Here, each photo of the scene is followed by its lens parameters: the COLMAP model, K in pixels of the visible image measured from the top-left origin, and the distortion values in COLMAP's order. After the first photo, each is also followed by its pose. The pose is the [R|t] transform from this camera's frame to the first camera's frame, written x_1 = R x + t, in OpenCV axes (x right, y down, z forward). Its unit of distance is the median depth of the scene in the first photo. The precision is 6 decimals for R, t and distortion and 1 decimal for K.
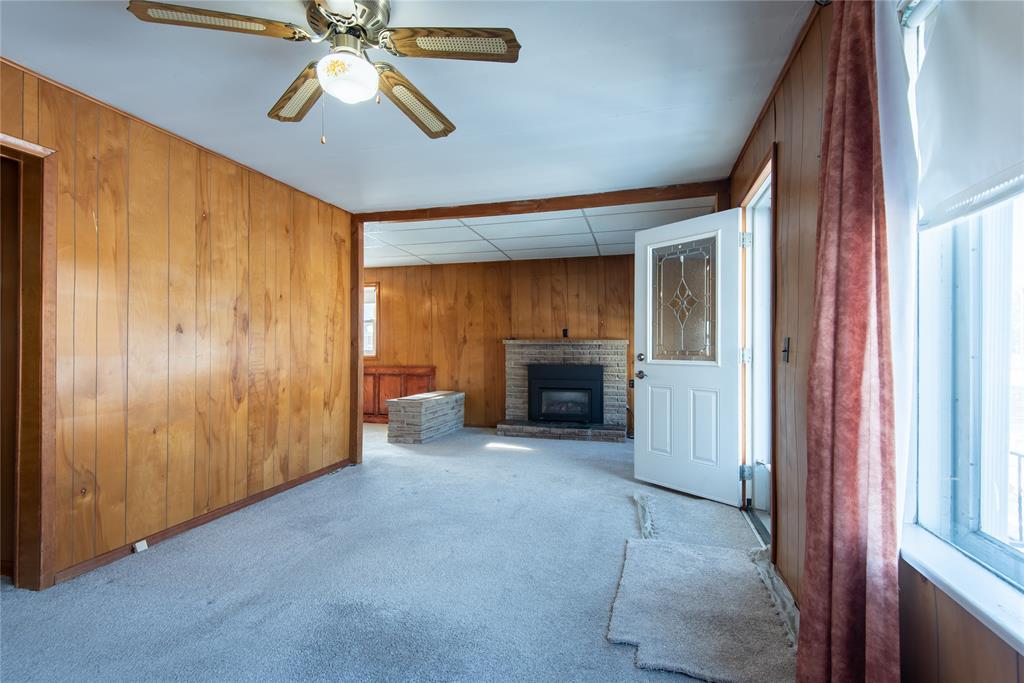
lens RADIAL K [[472.2, 0, 508.7], [0, 472.2, 338.0], [0, 0, 1]] dist [0.026915, -0.014339]
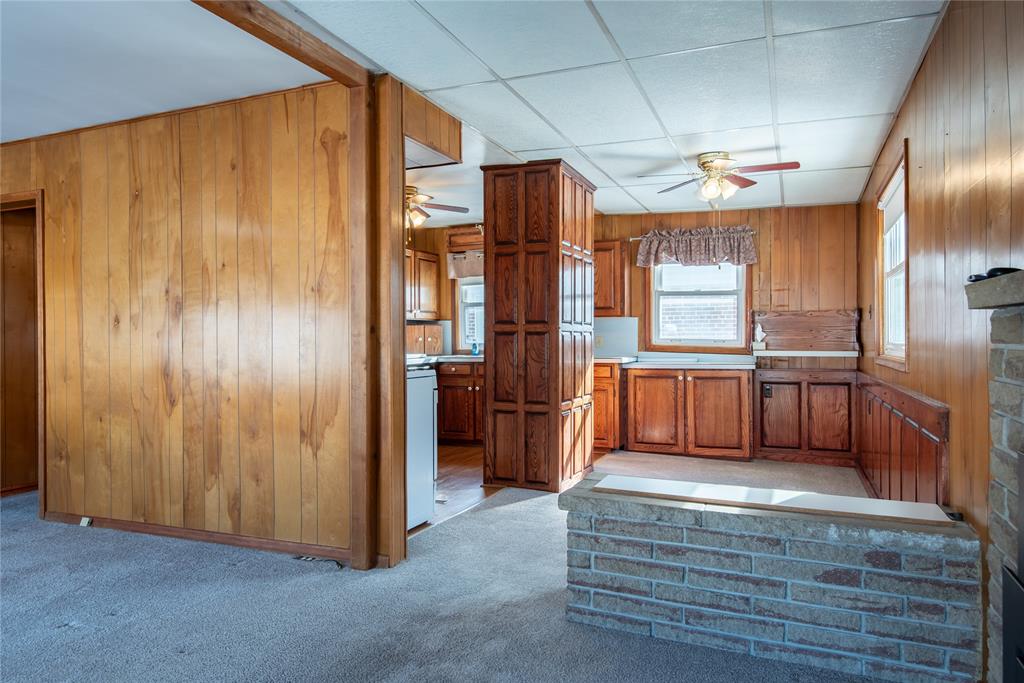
lens RADIAL K [[659.9, 0, 529.3], [0, 659.9, 341.1], [0, 0, 1]] dist [0.039920, -0.026995]
pose [[-0.110301, 0.000508, -0.993898, 0.447607], [0.022604, 0.999742, -0.001998, 0.036279], [0.993641, -0.022687, -0.110284, 1.553392]]
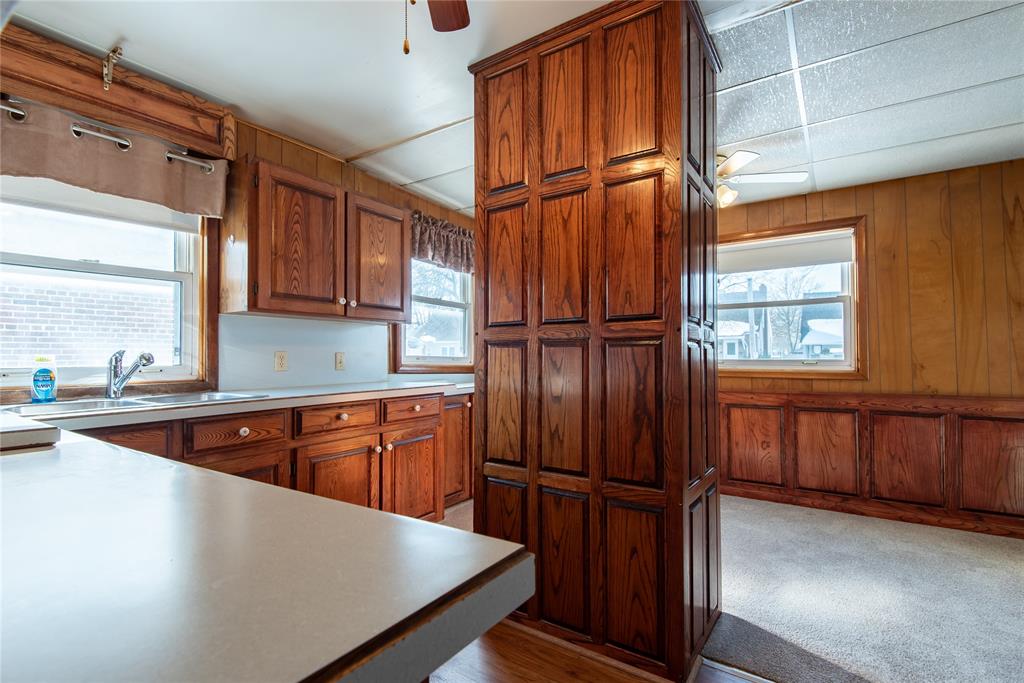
lens RADIAL K [[472.2, 0, 511.7], [0, 472.2, 342.6], [0, 0, 1]] dist [0.026915, -0.014339]
pose [[0.944264, -0.015607, -0.328820, -0.885727], [0.012588, 0.999857, -0.011308, 0.019329], [0.328949, 0.006539, 0.944325, 0.850188]]
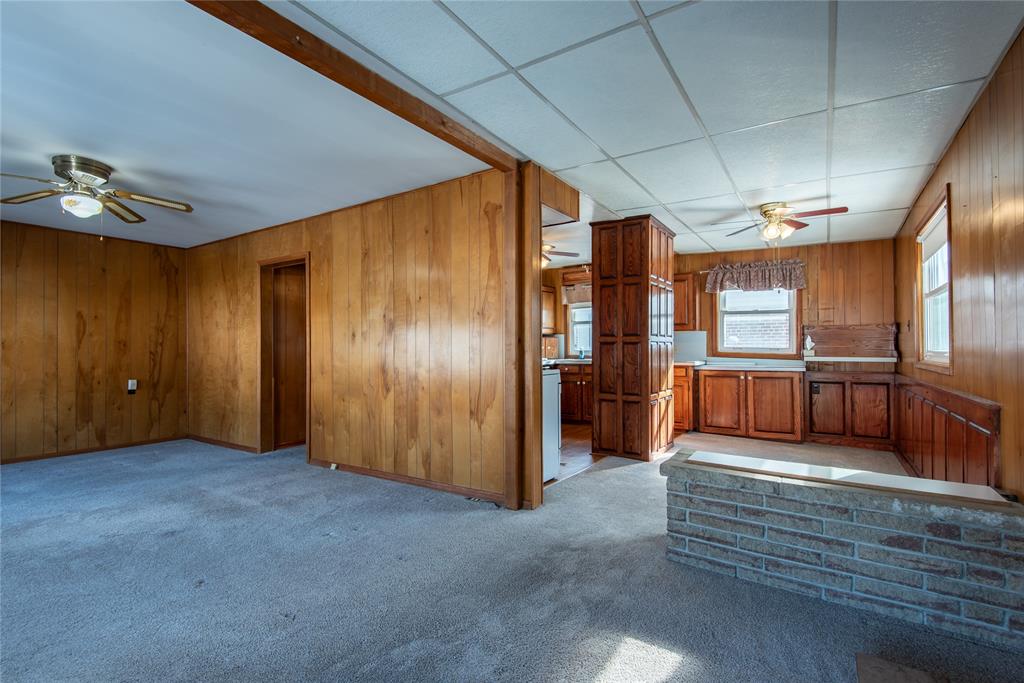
lens RADIAL K [[472.2, 0, 525.5], [0, 472.2, 344.1], [0, 0, 1]] dist [0.026915, -0.014339]
pose [[-0.288829, -0.009143, -0.957337, 0.446003], [0.021076, 0.999651, -0.015906, 0.034816], [0.957149, -0.024771, -0.288535, 1.517296]]
